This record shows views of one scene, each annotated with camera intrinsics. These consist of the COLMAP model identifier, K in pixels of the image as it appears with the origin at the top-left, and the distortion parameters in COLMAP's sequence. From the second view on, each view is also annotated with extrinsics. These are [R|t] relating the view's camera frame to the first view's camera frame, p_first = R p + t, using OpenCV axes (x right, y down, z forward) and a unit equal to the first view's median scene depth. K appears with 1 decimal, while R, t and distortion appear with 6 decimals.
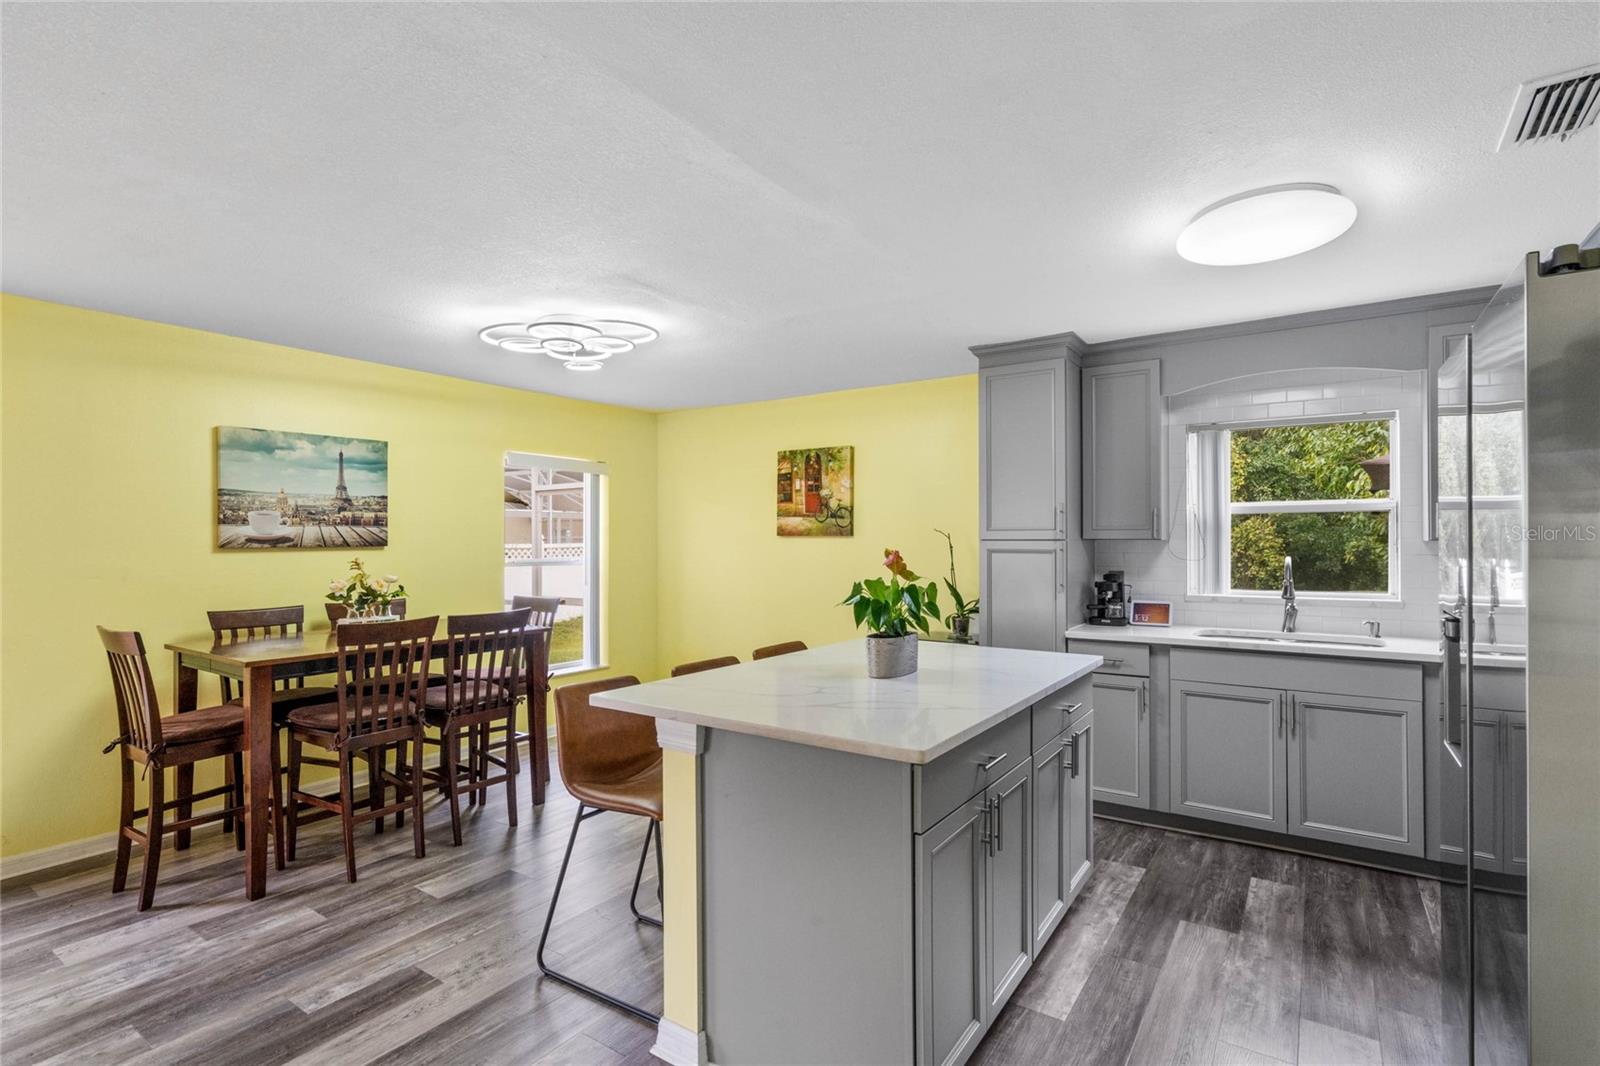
lens RADIAL K [[760.1, 0, 810.3], [0, 760.1, 534.1], [0, 0, 1]] dist [-0.000814, -0.000549]
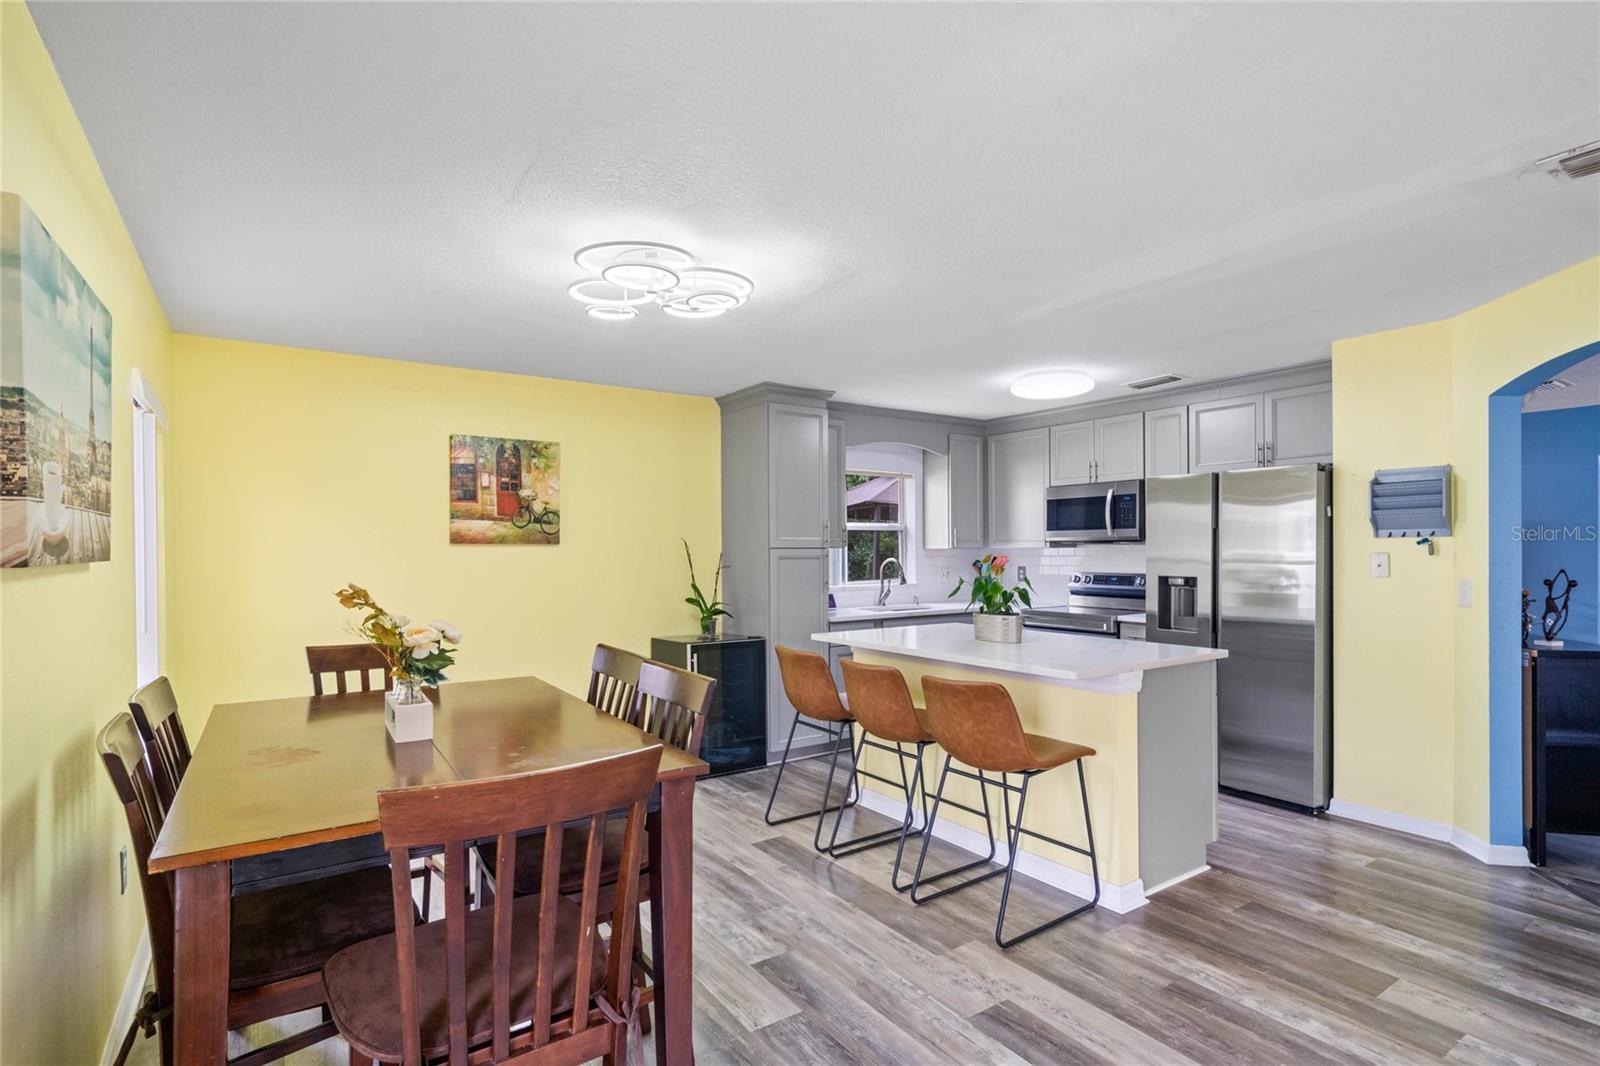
lens RADIAL K [[779.0, 0, 798.6], [0, 779.0, 549.8], [0, 0, 1]] dist [0.001144, 0.000334]
pose [[0.376033, -0.000363, 0.926606, -0.665545], [-0.003085, 0.999994, 0.001644, 0.006267], [-0.926601, -0.003477, 0.376029, 0.386032]]
